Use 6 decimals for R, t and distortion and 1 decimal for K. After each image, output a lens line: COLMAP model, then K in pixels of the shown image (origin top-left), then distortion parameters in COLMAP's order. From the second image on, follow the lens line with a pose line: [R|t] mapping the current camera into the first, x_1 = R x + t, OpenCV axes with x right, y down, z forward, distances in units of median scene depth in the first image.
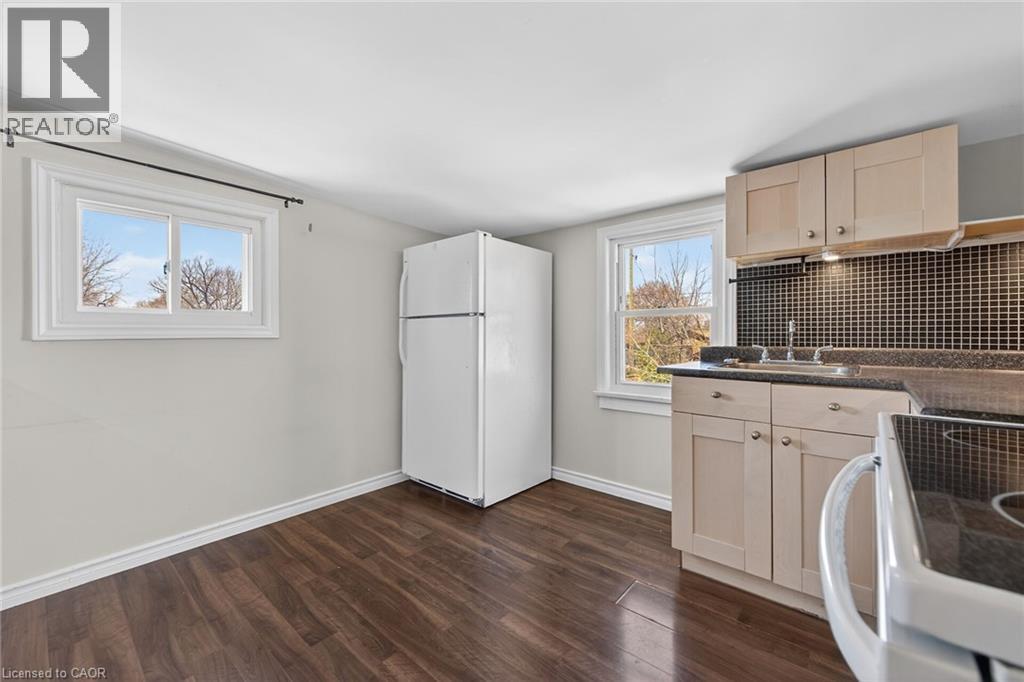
lens RADIAL K [[411.5, 0, 518.8], [0, 411.5, 337.5], [0, 0, 1]] dist [0.000332, -0.001010]
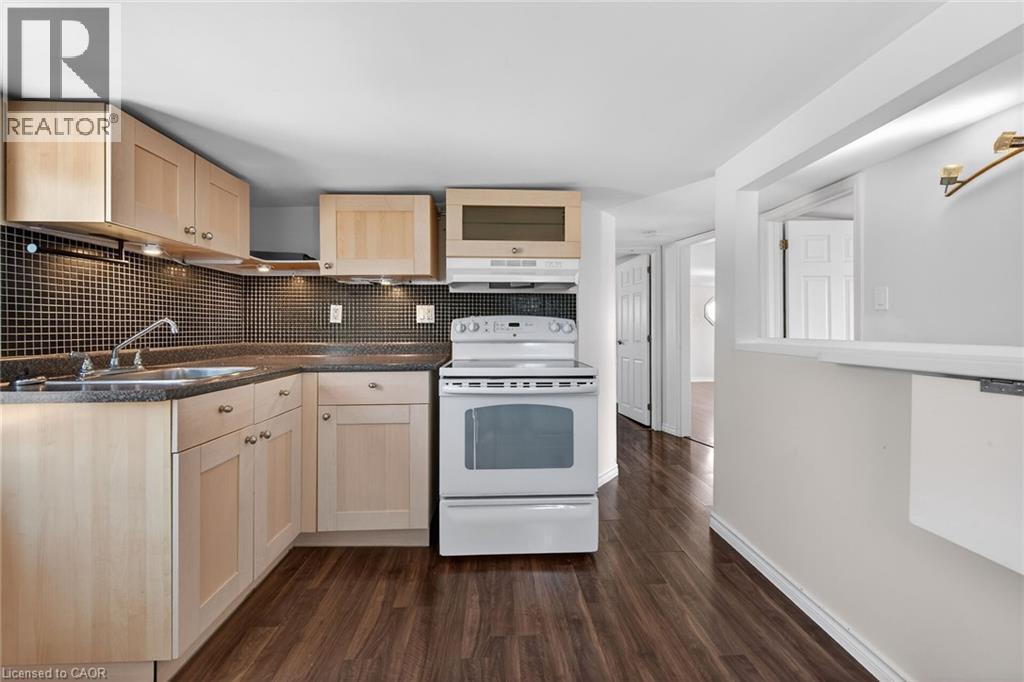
lens RADIAL K [[411.5, 0, 513.5], [0, 411.5, 330.5], [0, 0, 1]] dist [0.000332, -0.001010]
pose [[-0.683076, 0.003022, 0.730341, -0.437801], [0.014684, 0.999846, 0.009597, -0.012631], [-0.730200, 0.017280, -0.683015, 0.962458]]
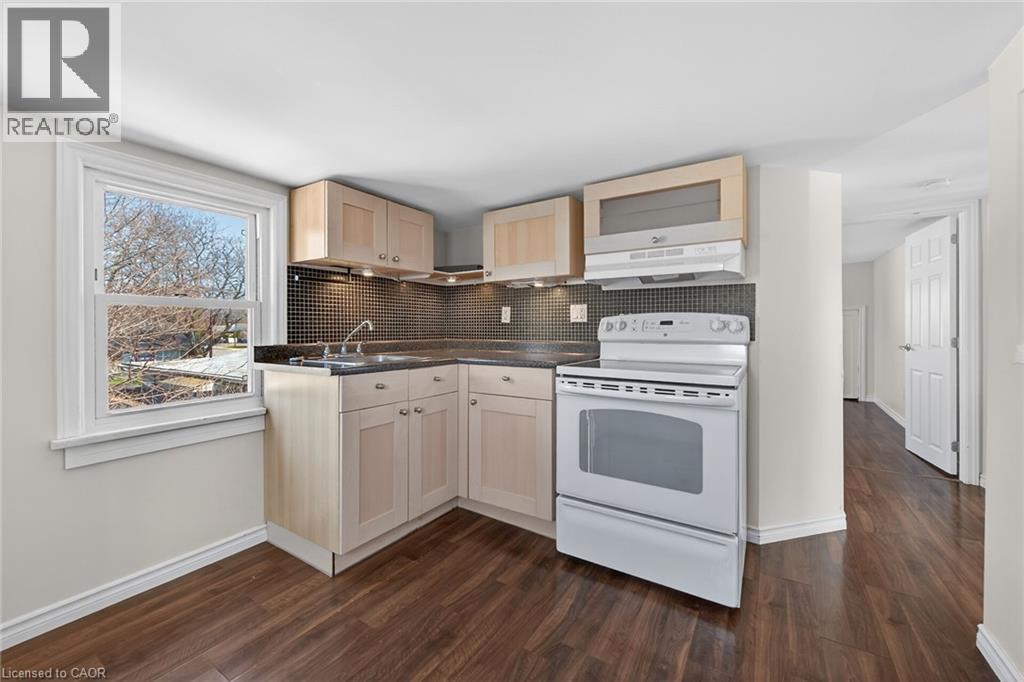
lens RADIAL K [[411.5, 0, 507.0], [0, 411.5, 332.3], [0, 0, 1]] dist [0.000332, -0.001010]
pose [[-0.132093, -0.000985, 0.991237, -0.570351], [0.014162, 0.999896, 0.002880, -0.002689], [-0.991136, 0.014418, -0.132065, 0.677621]]
